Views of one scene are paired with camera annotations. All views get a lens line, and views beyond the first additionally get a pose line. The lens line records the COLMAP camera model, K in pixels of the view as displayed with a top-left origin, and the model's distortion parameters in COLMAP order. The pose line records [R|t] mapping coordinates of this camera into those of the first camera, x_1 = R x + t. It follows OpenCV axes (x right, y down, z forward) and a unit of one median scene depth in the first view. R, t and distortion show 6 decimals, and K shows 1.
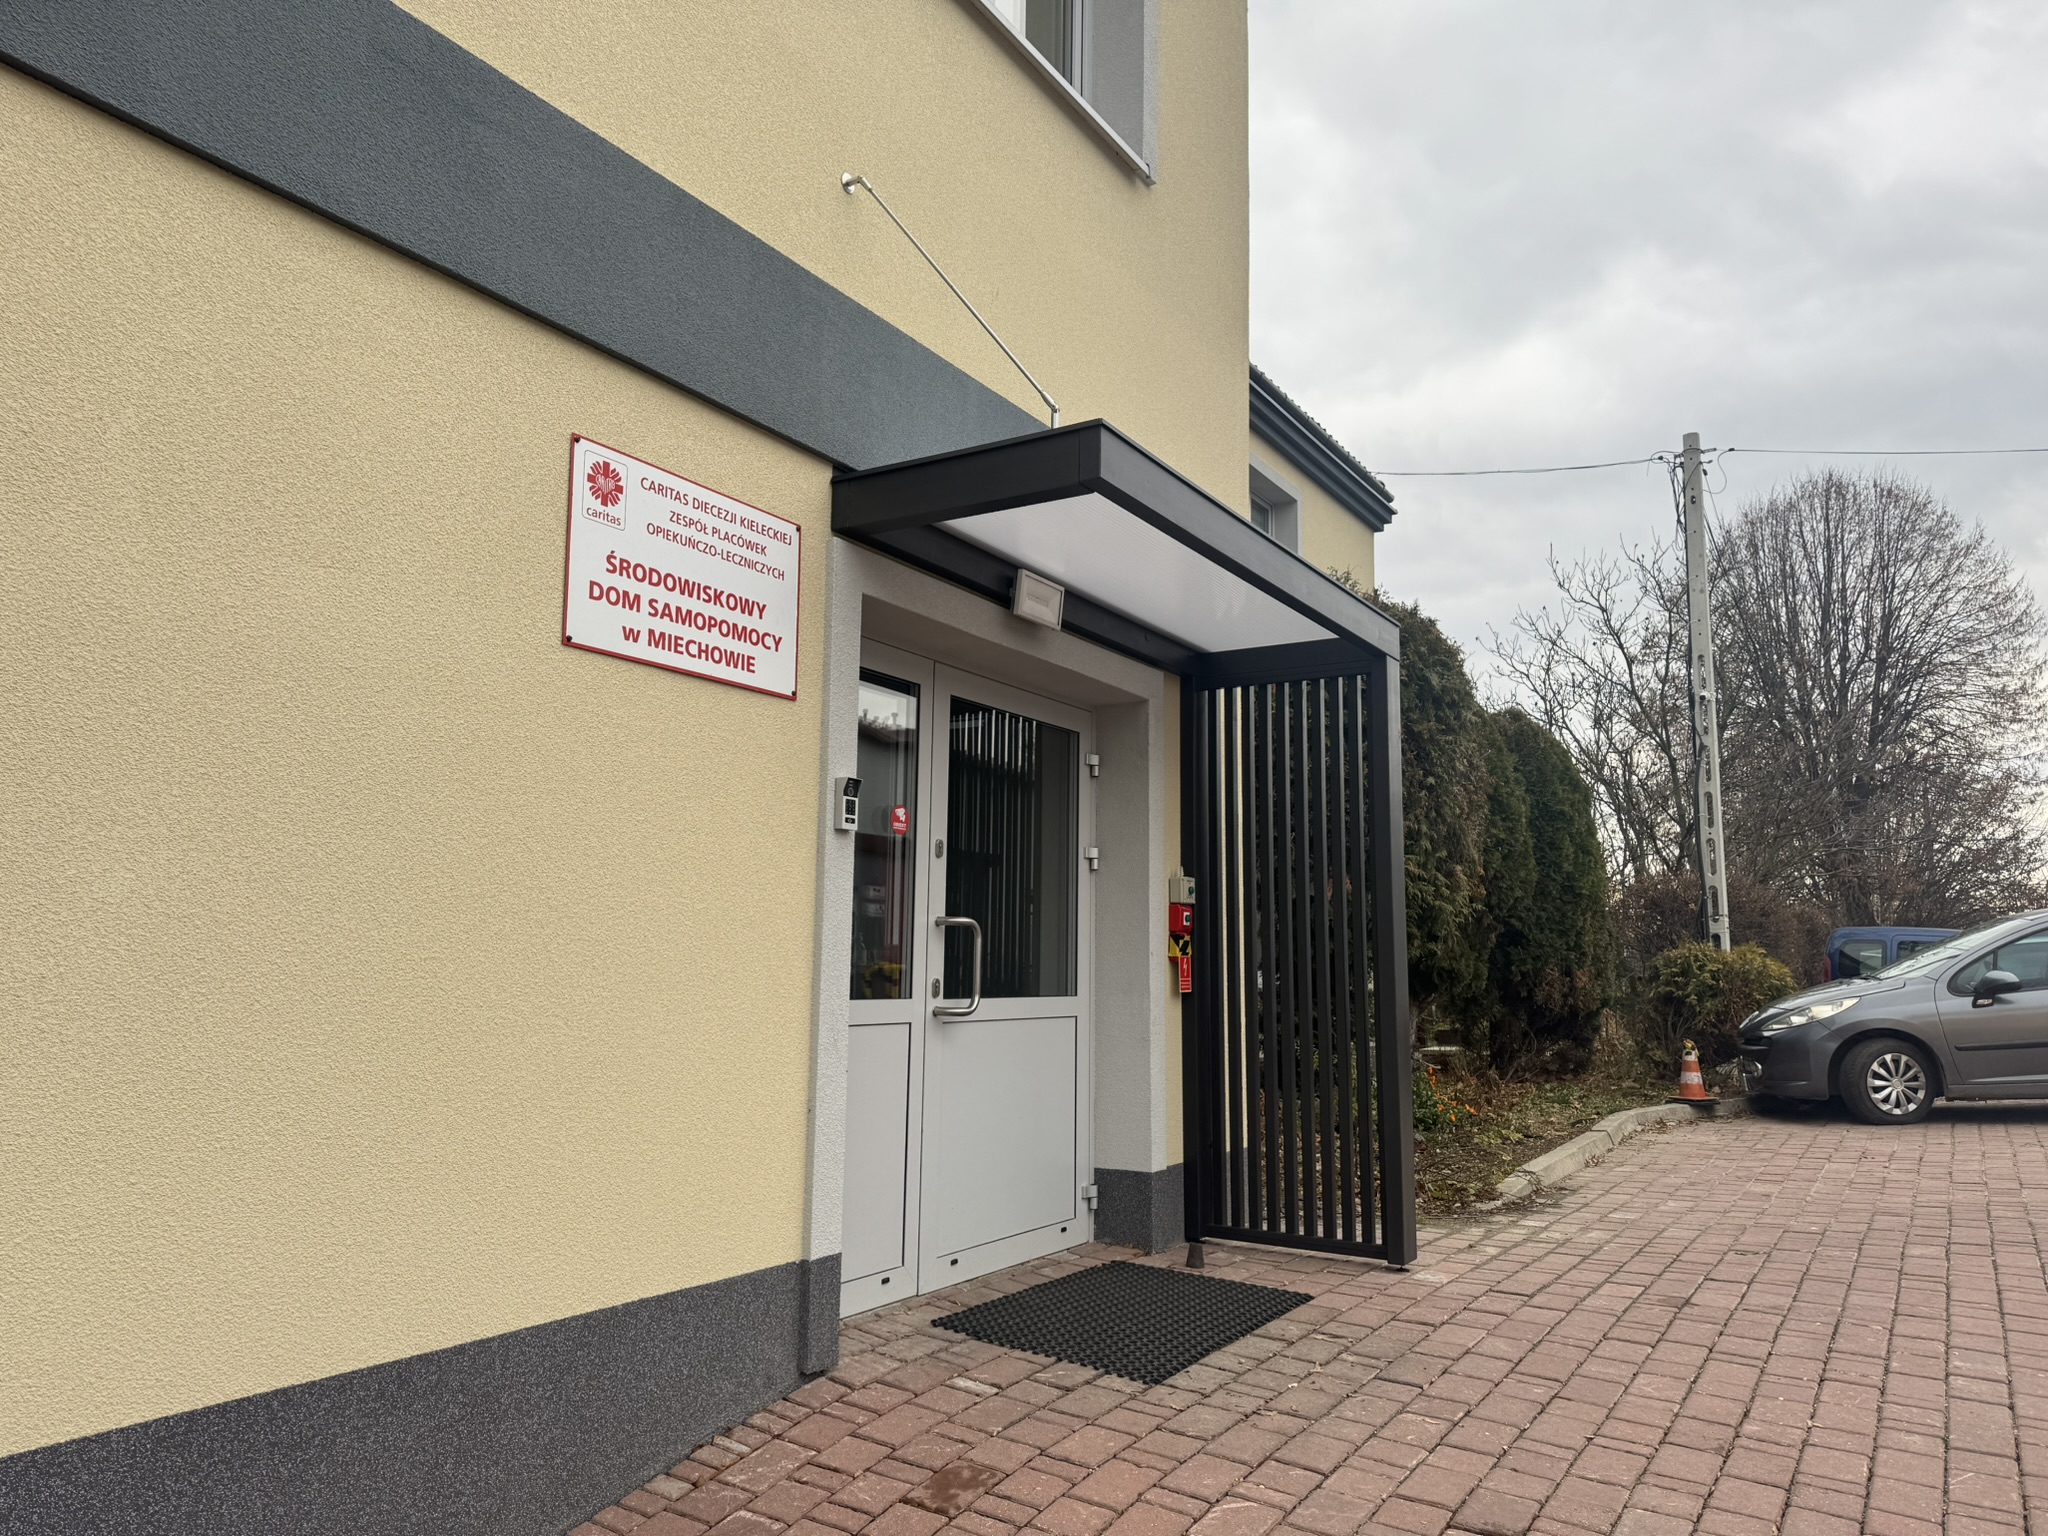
lens RADIAL K [[1426.2, 0, 1002.2], [0, 1426.2, 753.1], [0, 0, 1]] dist [0.045542, -0.033263]
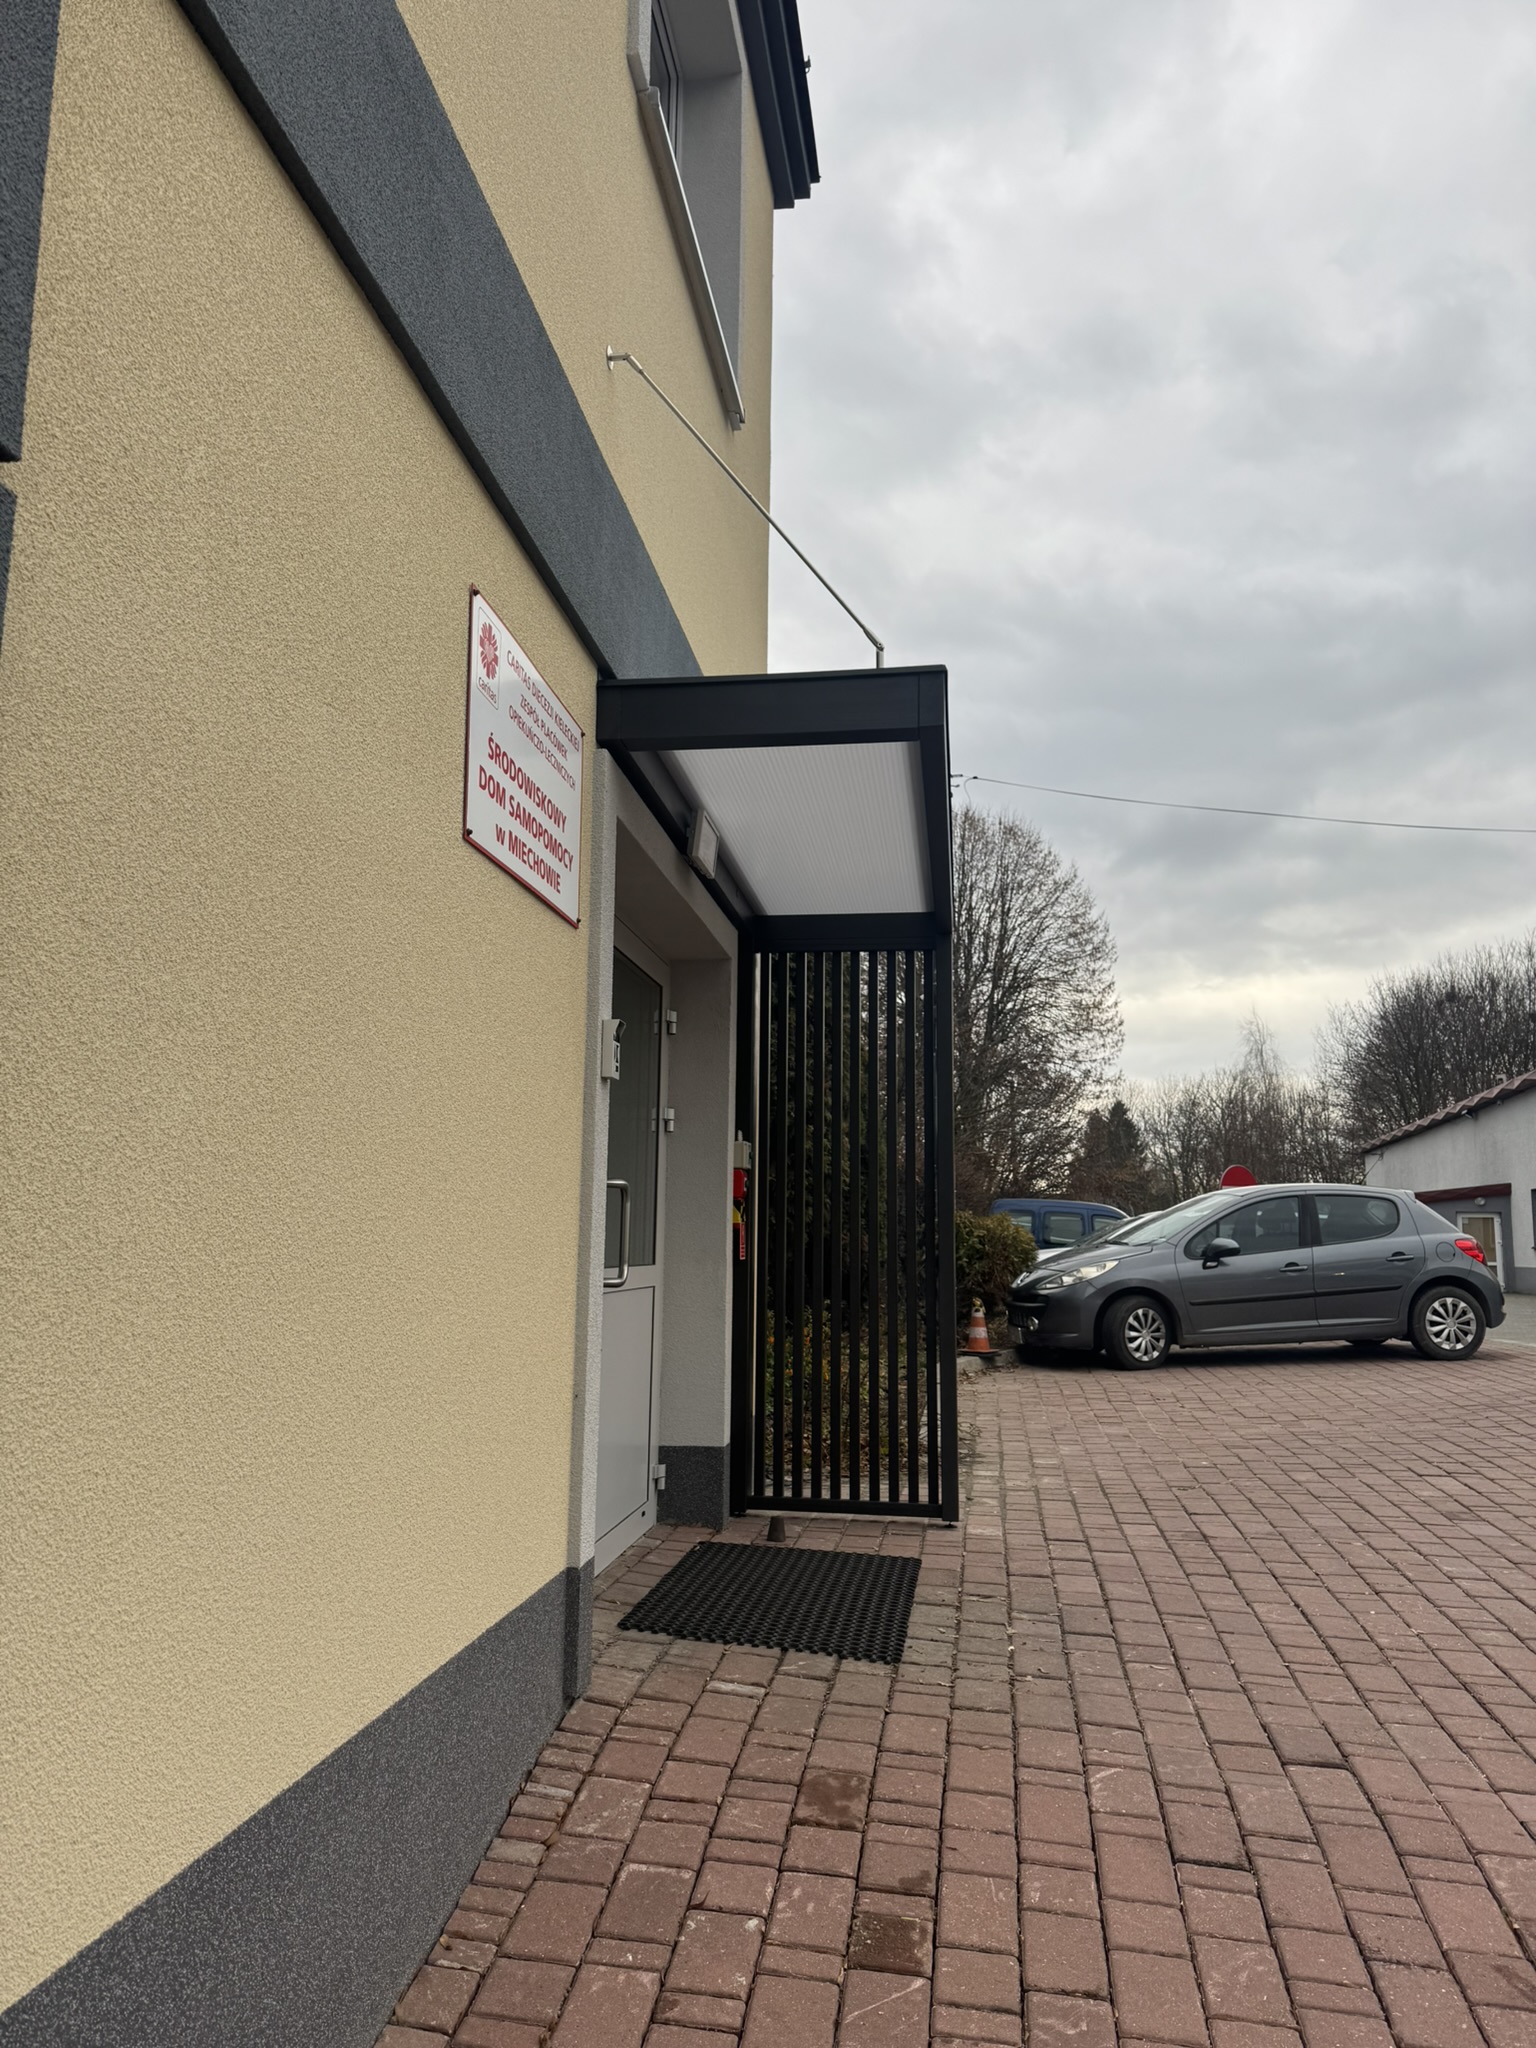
lens RADIAL K [[1426.2, 0, 768.1], [0, 1426.2, 1017.6], [0, 0, 1]] dist [0.045542, -0.033263]
pose [[0.919025, 0.063346, 0.389076, -0.250377], [-0.062856, 0.997924, -0.014003, 0.014955], [-0.389156, -0.011586, 0.921099, 0.096078]]
